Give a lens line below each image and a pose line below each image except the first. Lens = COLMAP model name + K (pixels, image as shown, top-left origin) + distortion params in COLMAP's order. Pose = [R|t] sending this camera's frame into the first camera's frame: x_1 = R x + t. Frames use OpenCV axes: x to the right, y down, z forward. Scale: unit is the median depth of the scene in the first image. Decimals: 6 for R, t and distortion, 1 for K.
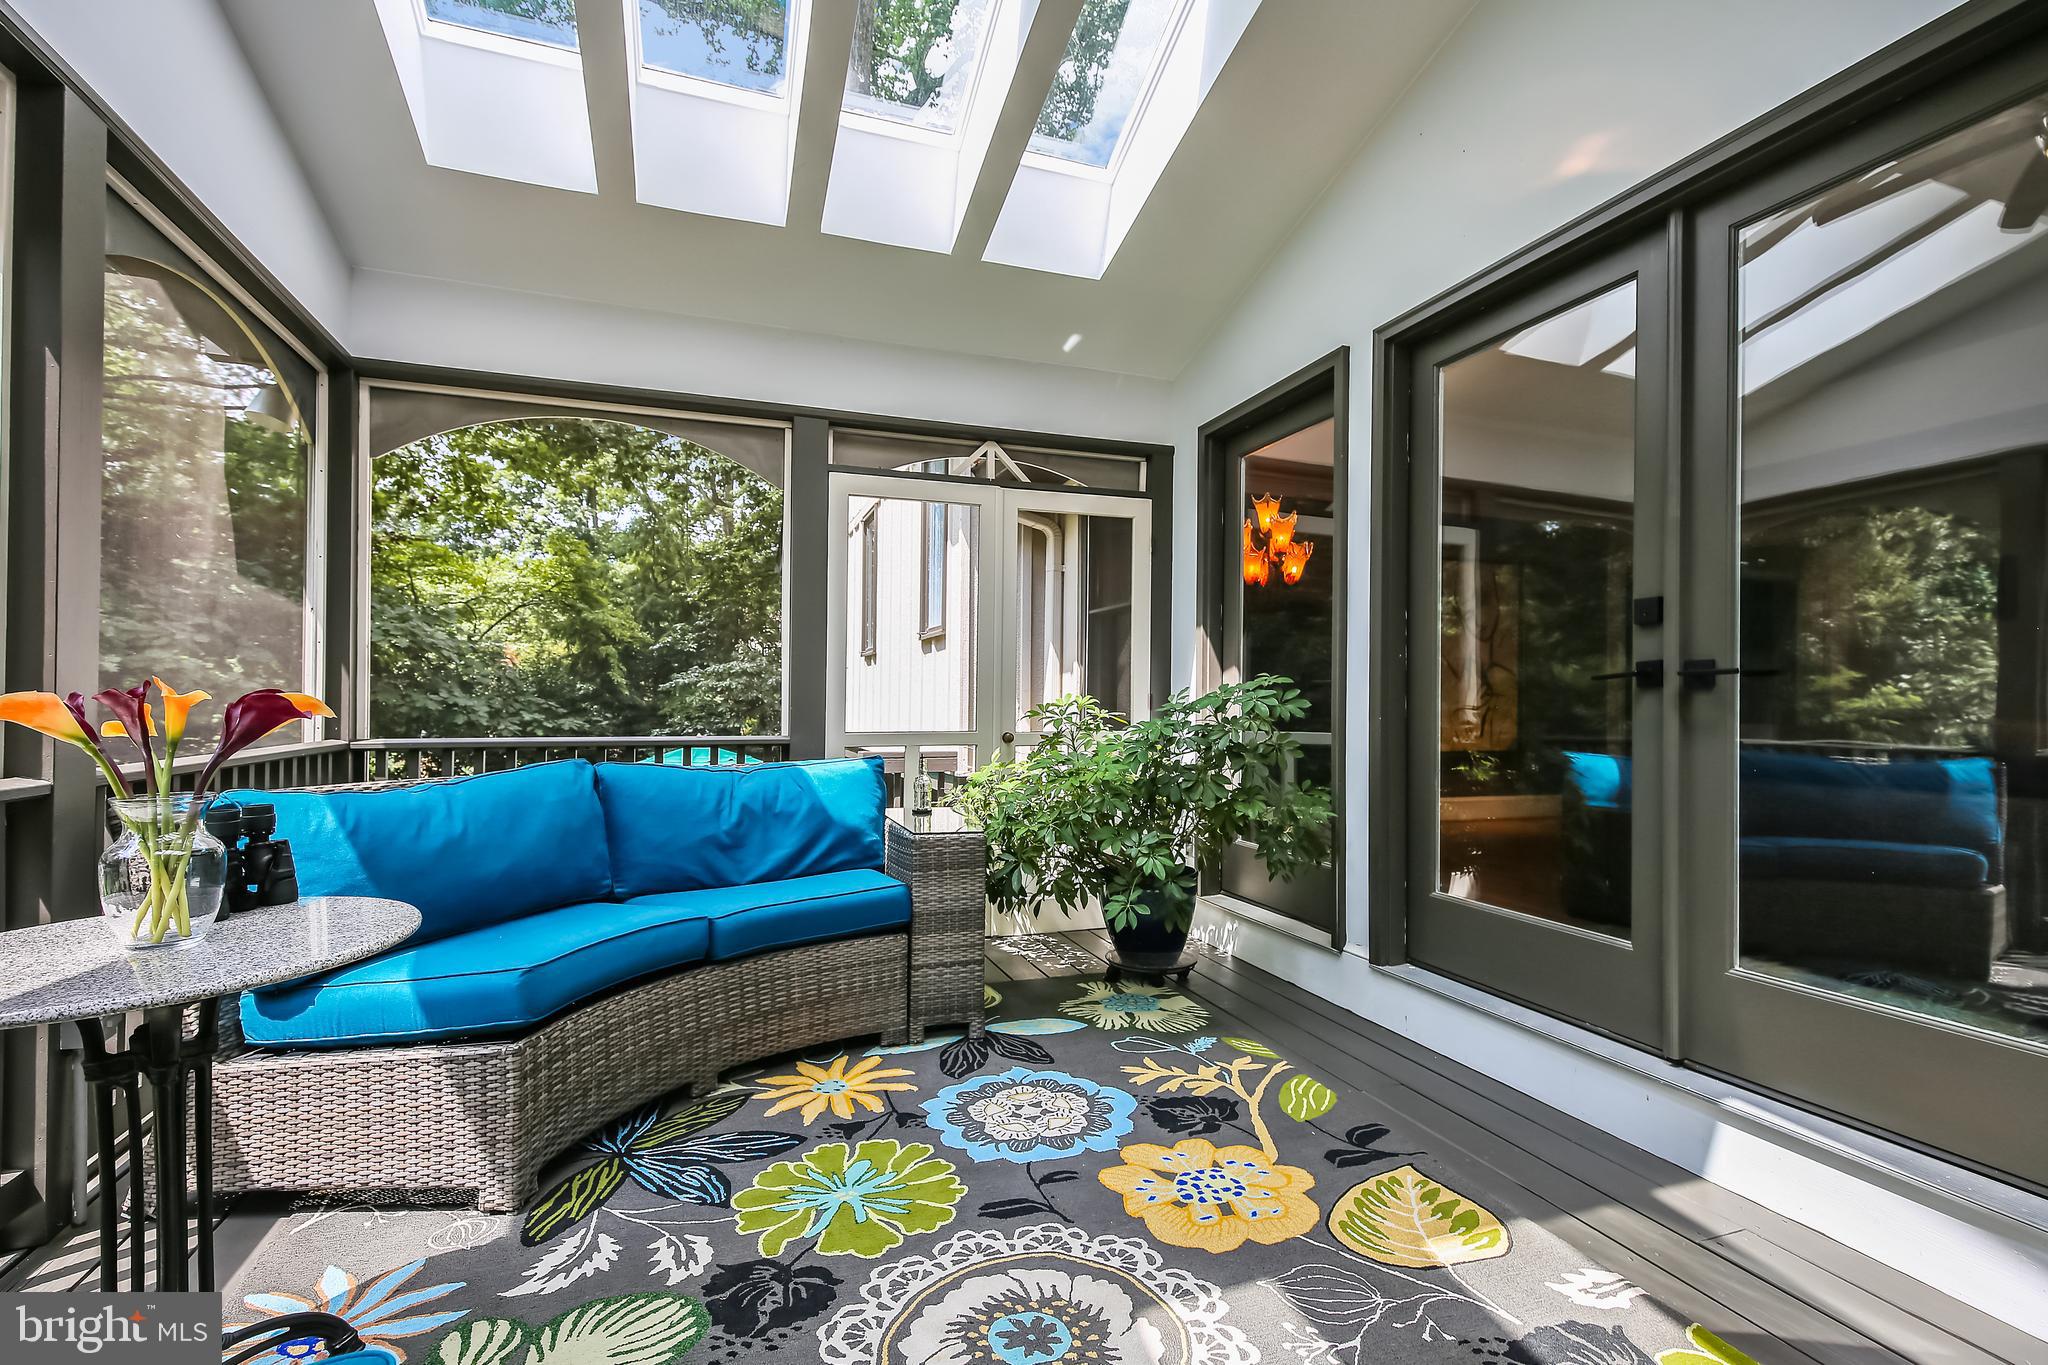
lens RADIAL K [[935.3, 0, 1029.1], [0, 935.3, 697.0], [0, 0, 1]] dist [0.011388, -0.000816]
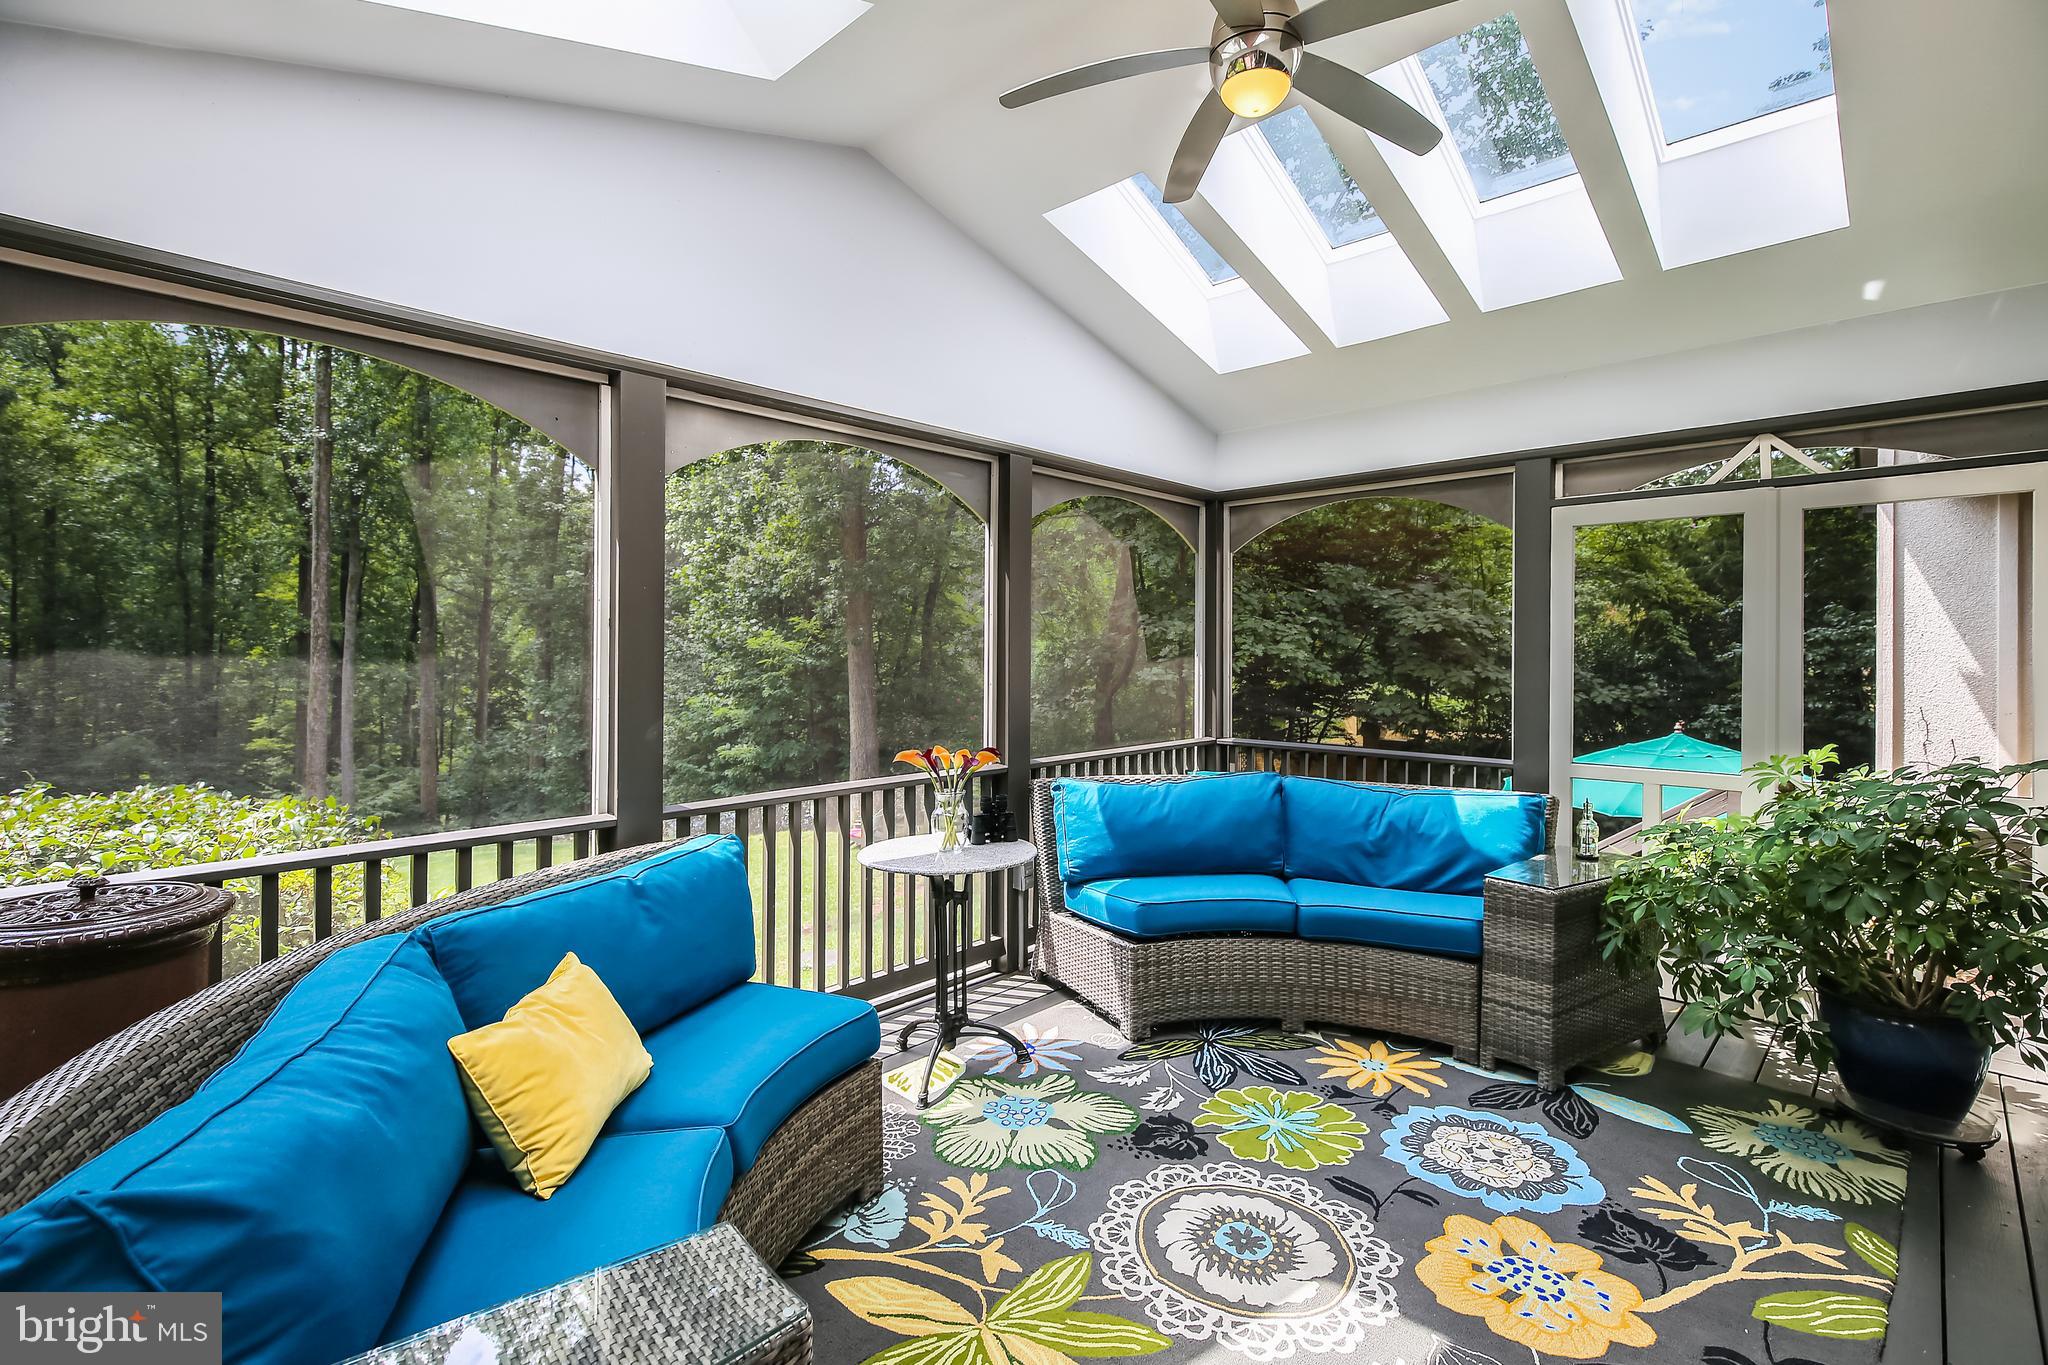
lens RADIAL K [[937.3, 0, 1030.4], [0, 937.3, 642.0], [0, 0, 1]] dist [0.003283, -0.000363]
pose [[0.446560, -0.008592, -0.894713, 0.700646], [0.004194, 0.999963, -0.007509, -0.135870], [0.894744, -0.000399, 0.446579, 0.042924]]
